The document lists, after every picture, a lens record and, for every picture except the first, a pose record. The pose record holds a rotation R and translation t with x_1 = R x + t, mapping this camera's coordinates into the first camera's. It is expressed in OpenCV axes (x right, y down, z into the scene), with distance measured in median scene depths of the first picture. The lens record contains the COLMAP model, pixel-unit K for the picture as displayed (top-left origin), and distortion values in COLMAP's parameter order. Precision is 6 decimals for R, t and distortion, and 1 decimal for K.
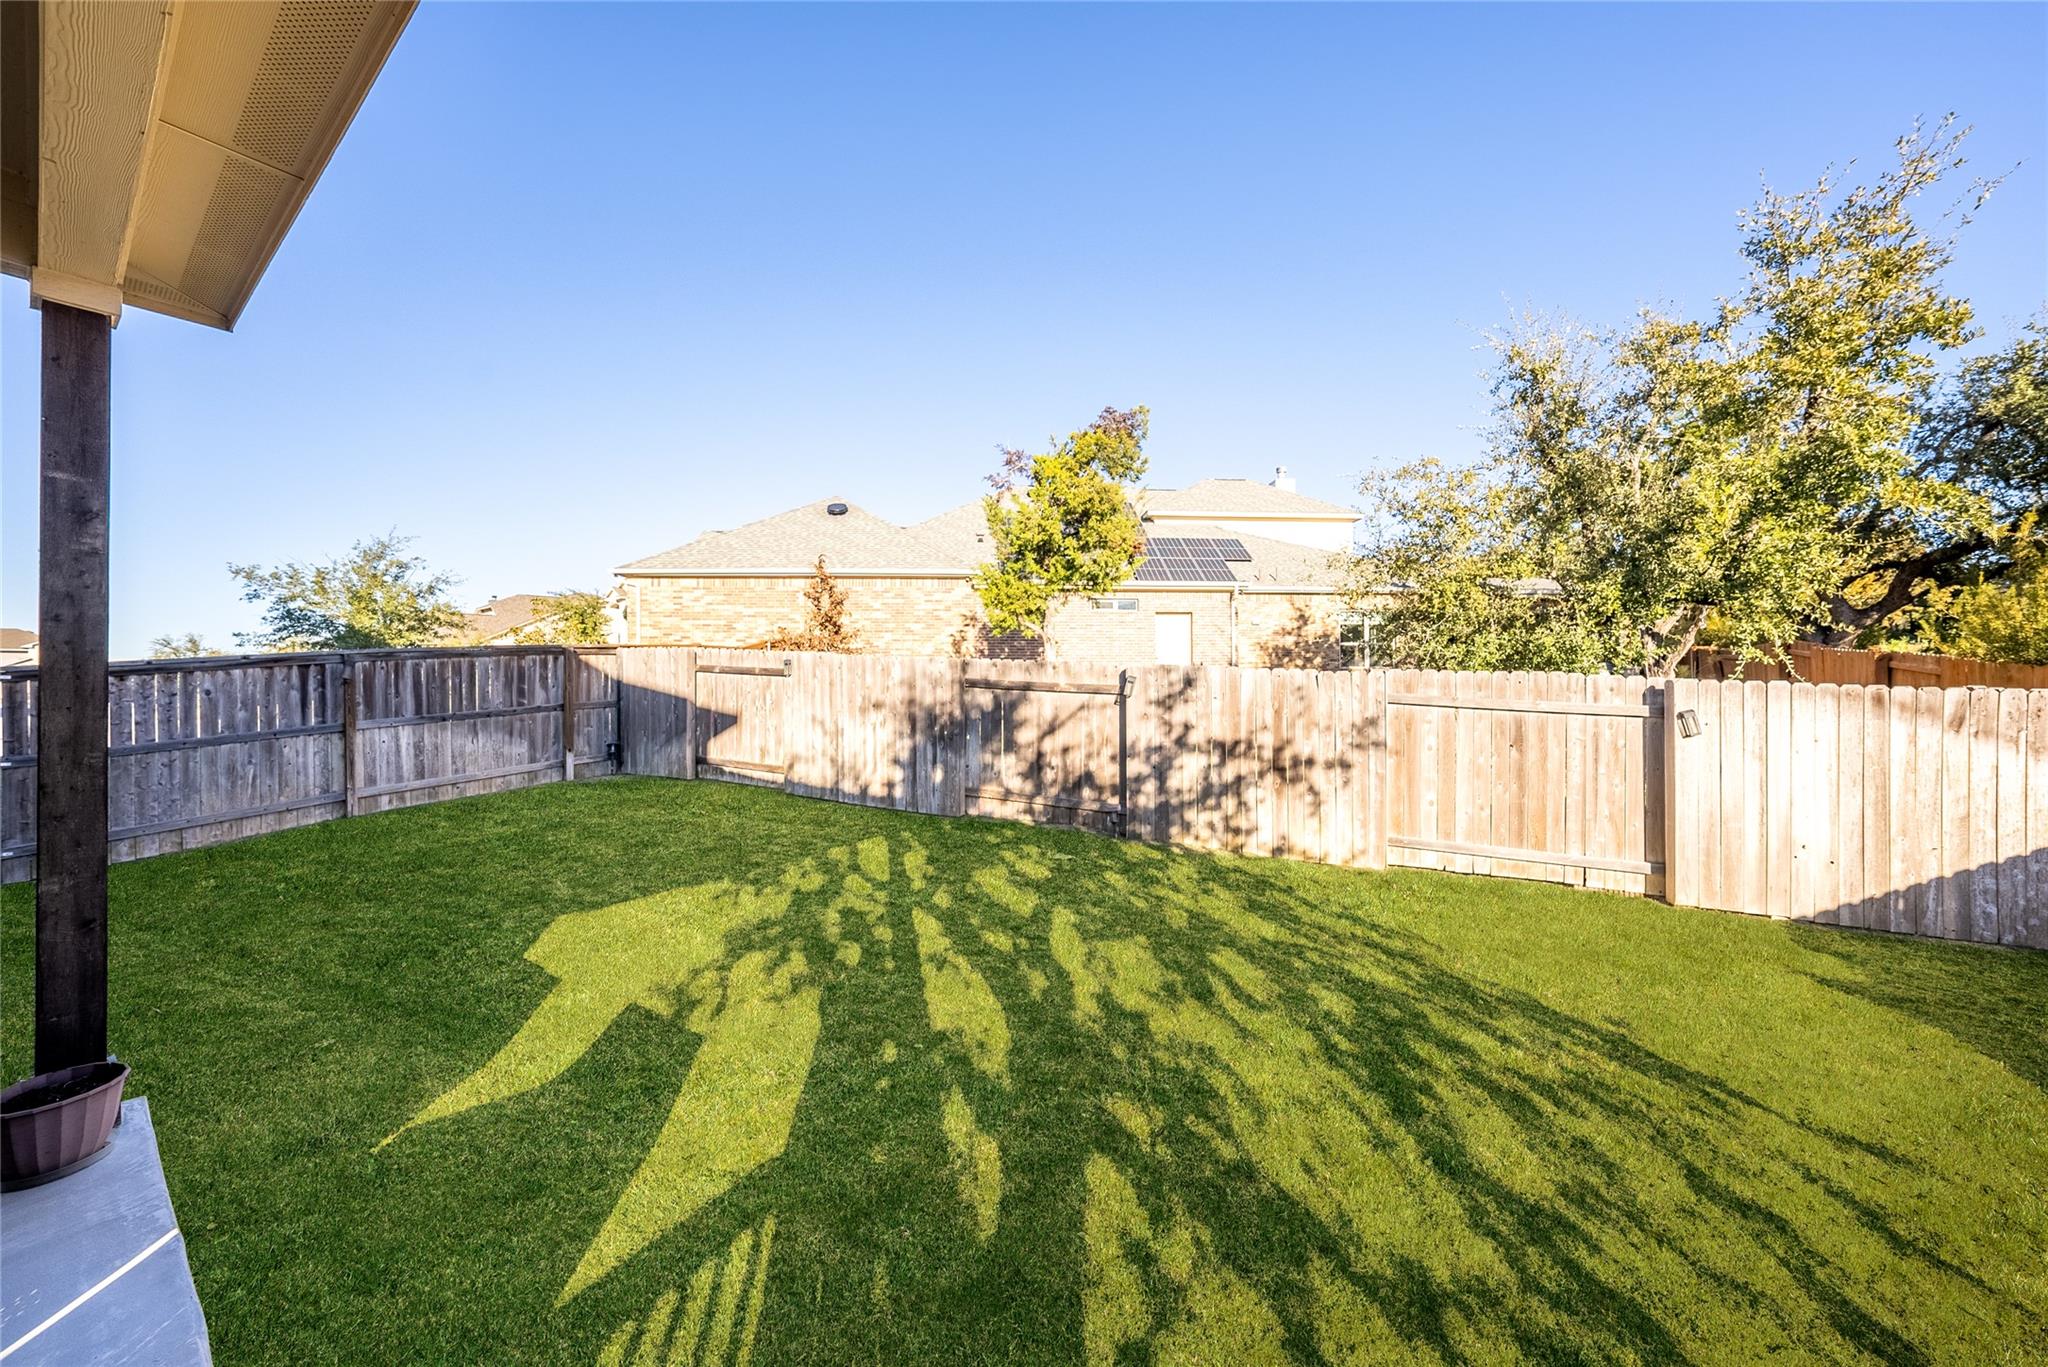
lens RADIAL K [[705.1, 0, 1037.7], [0, 705.1, 681.1], [0, 0, 1]] dist [-0.002595, -0.000044]
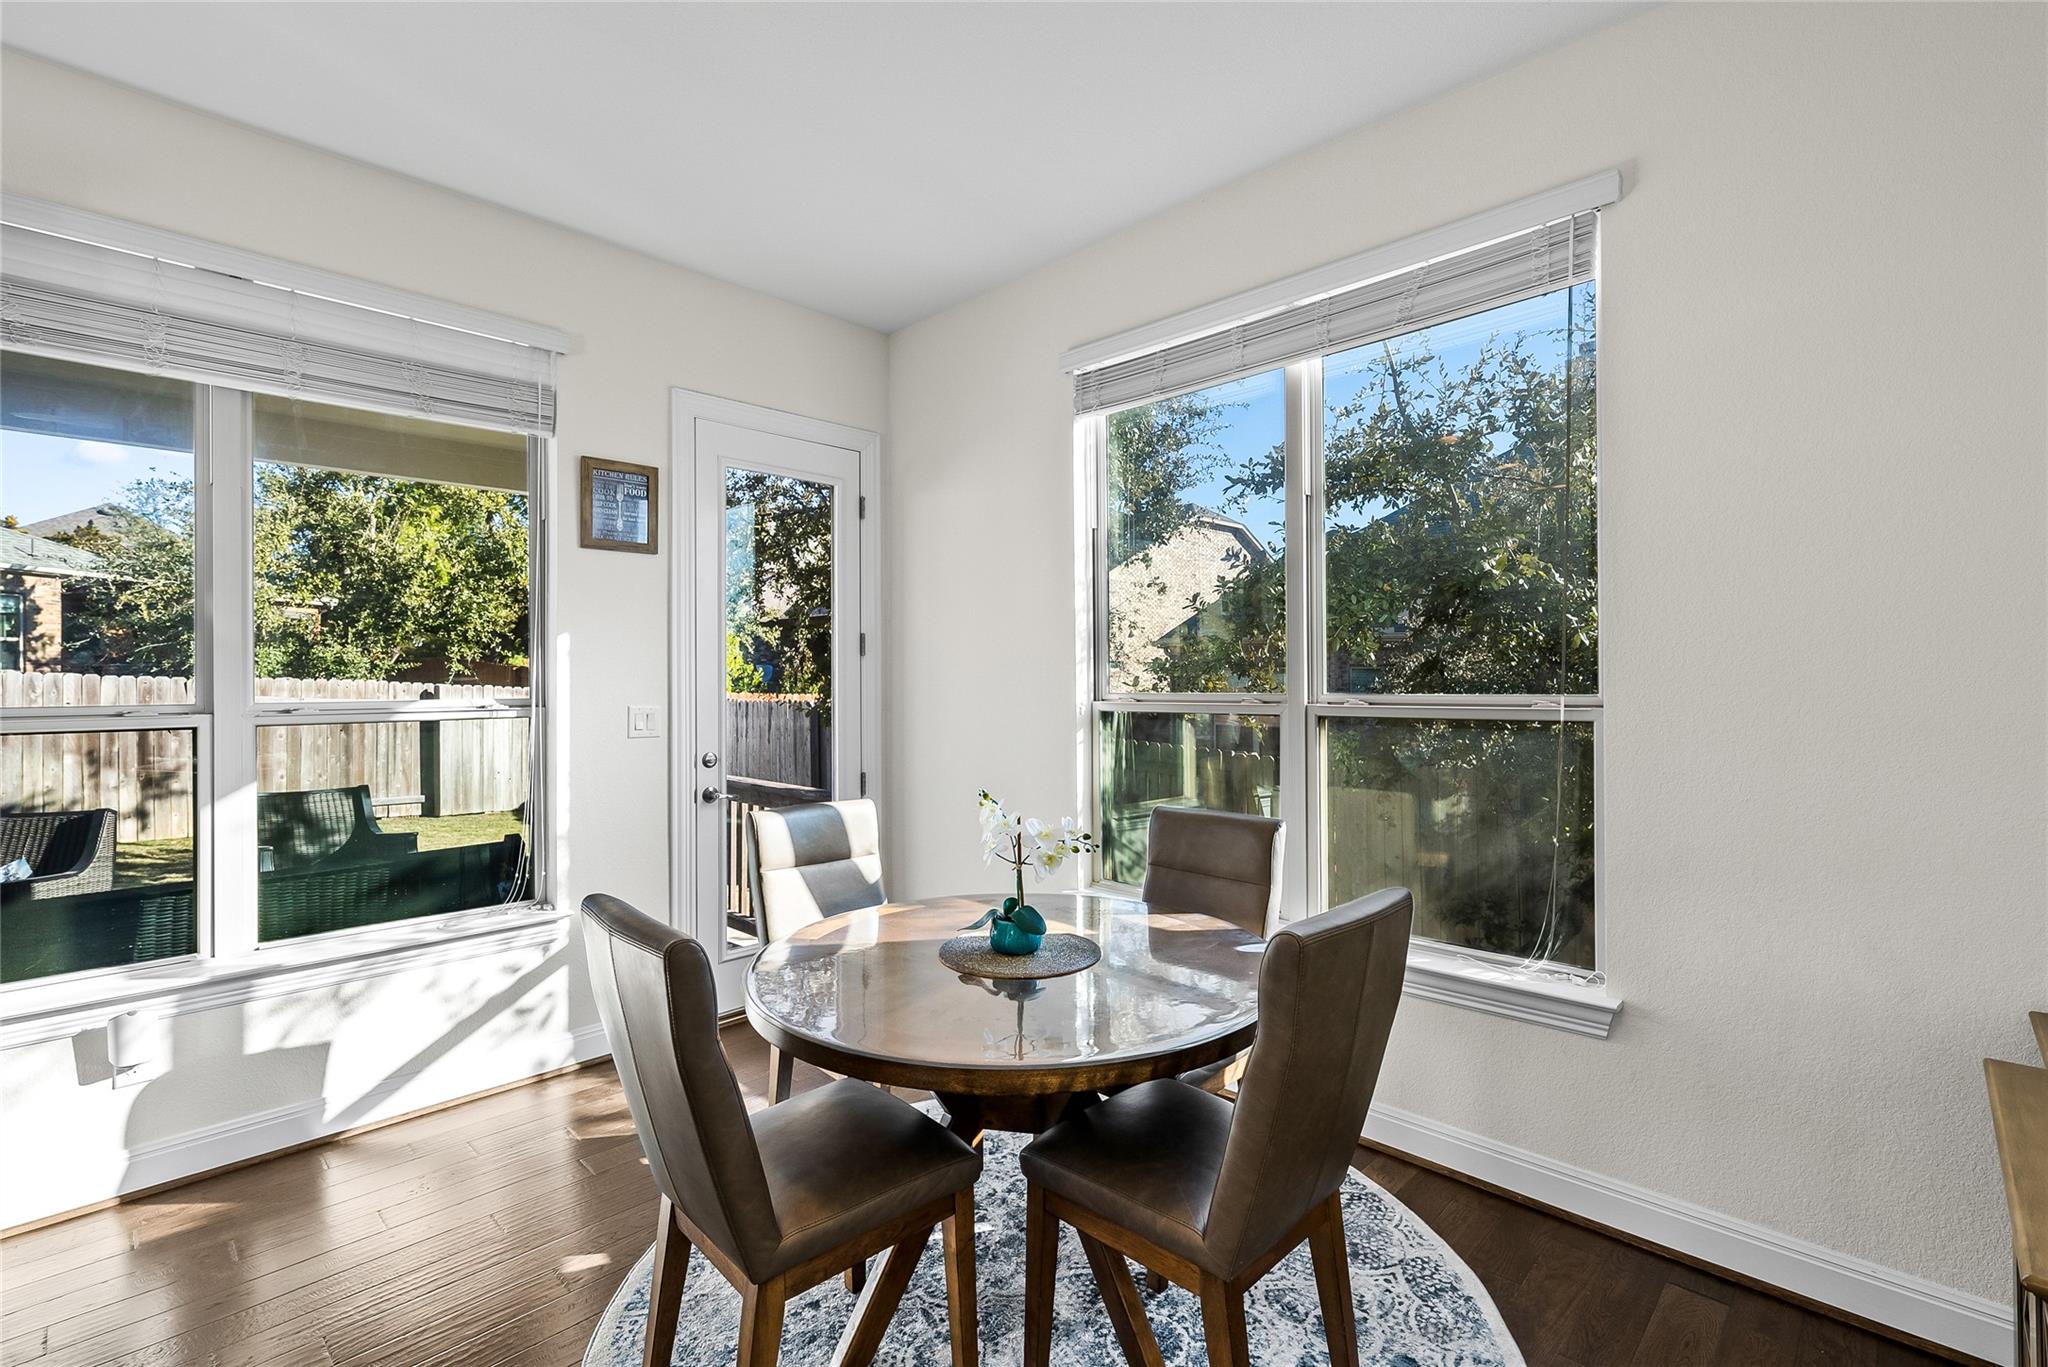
lens RADIAL K [[913.7, 0, 1036.0], [0, 913.7, 679.3], [0, 0, 1]] dist [0.004035, 0.000325]
pose [[0.164978, 0.001682, 0.986296, -0.882556], [0.013399, 0.999902, -0.003947, 0.012557], [-0.986206, 0.013866, 0.164940, -0.672123]]
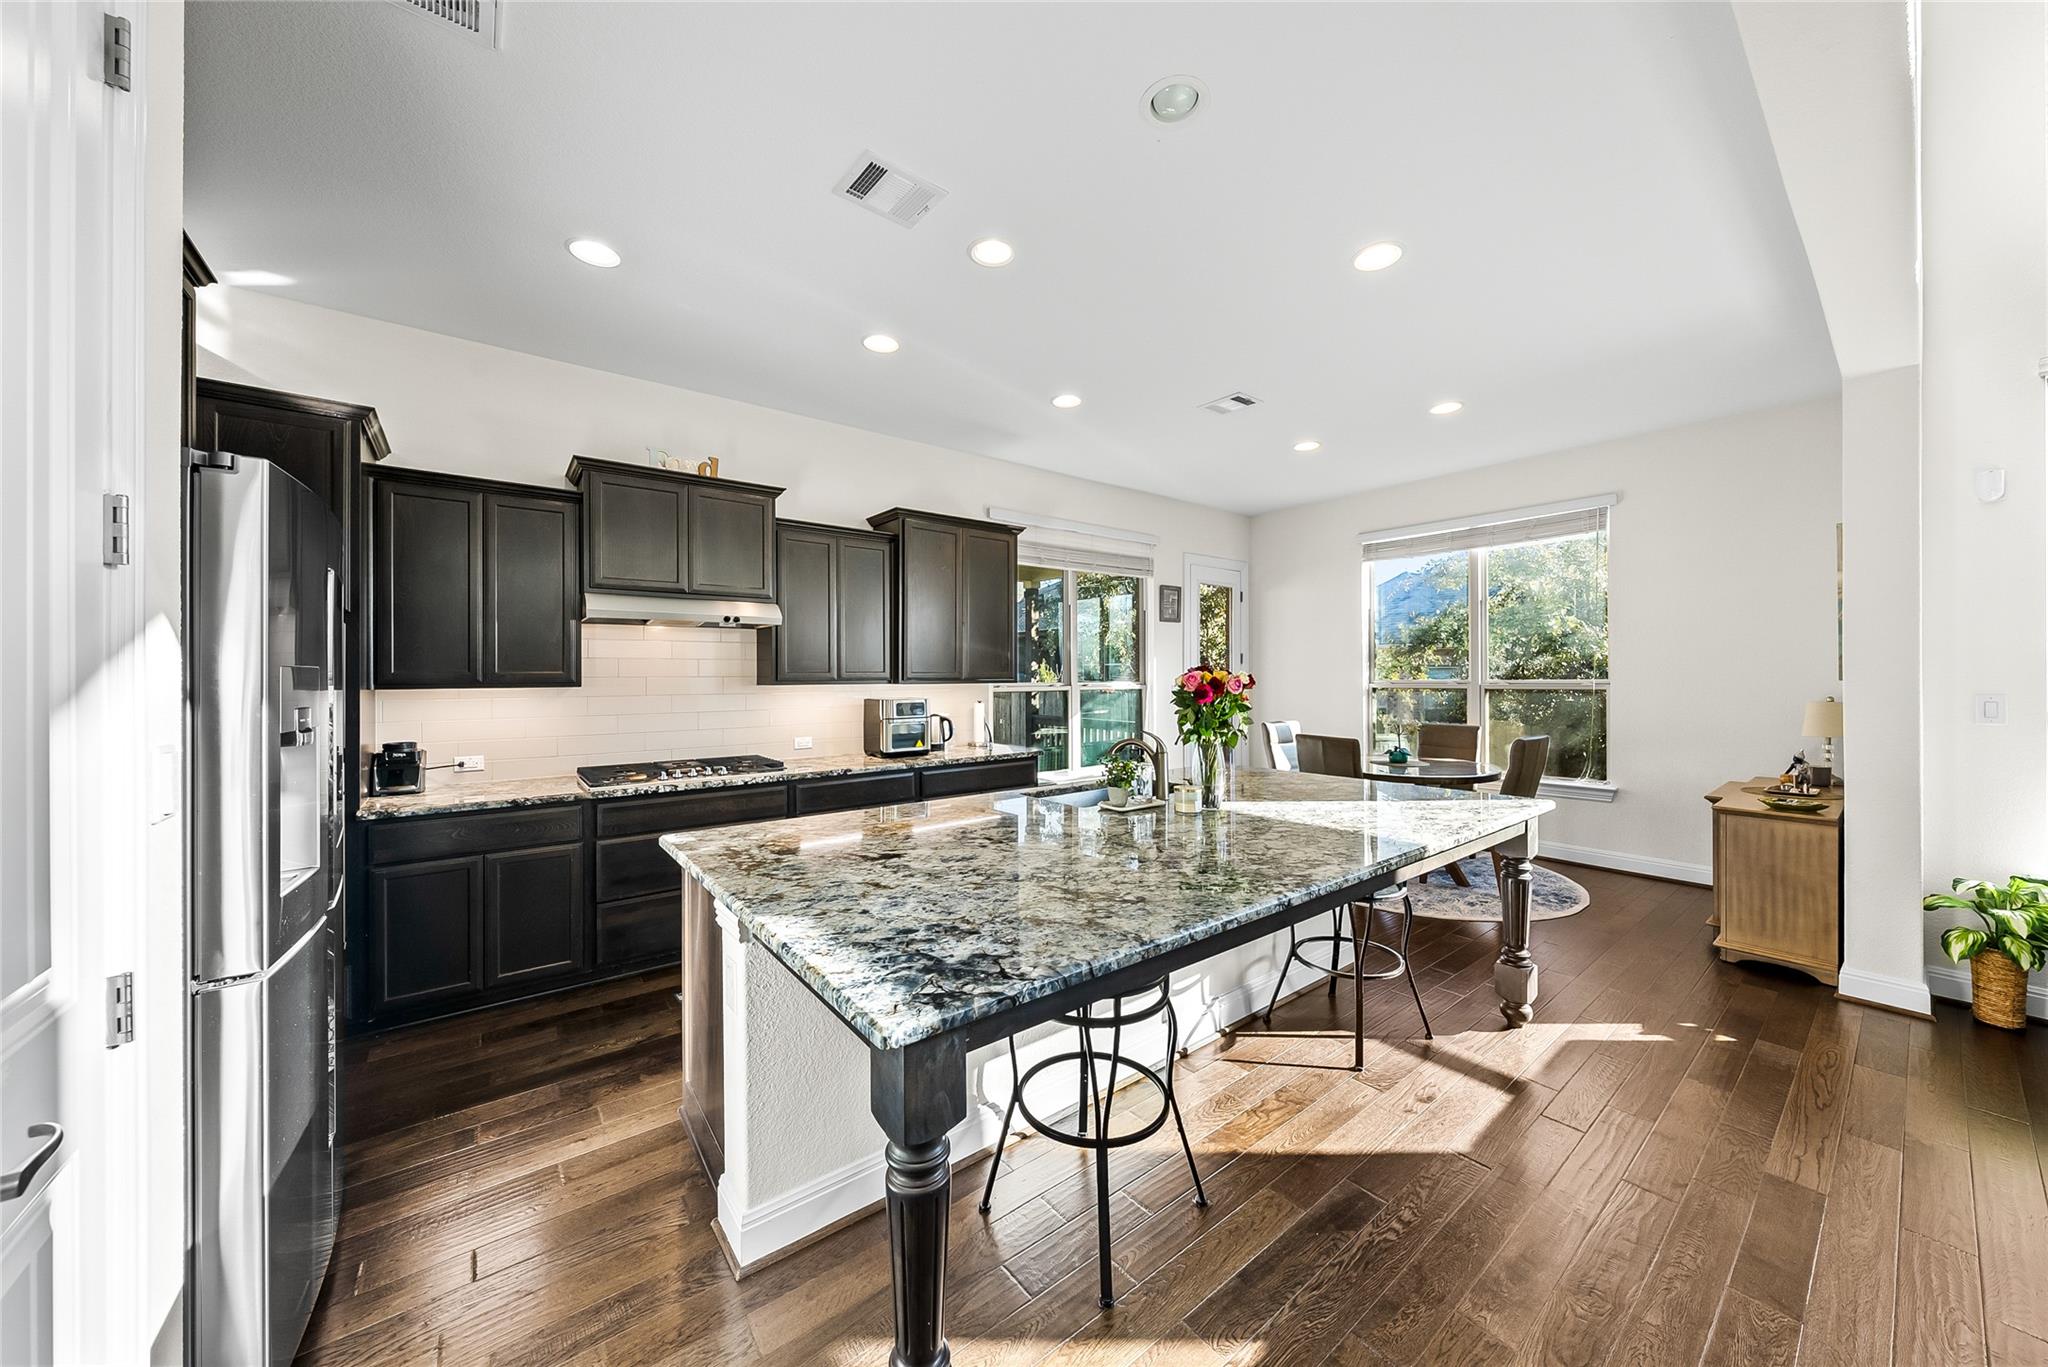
lens RADIAL K [[705.1, 0, 1035.0], [0, 705.1, 679.7], [0, 0, 1]] dist [-0.002595, -0.000044]
pose [[0.286701, -0.004732, 0.958008, -3.486377], [0.015763, 0.999876, 0.000222, 0.003842], [-0.957890, 0.015038, 0.286740, 0.423312]]
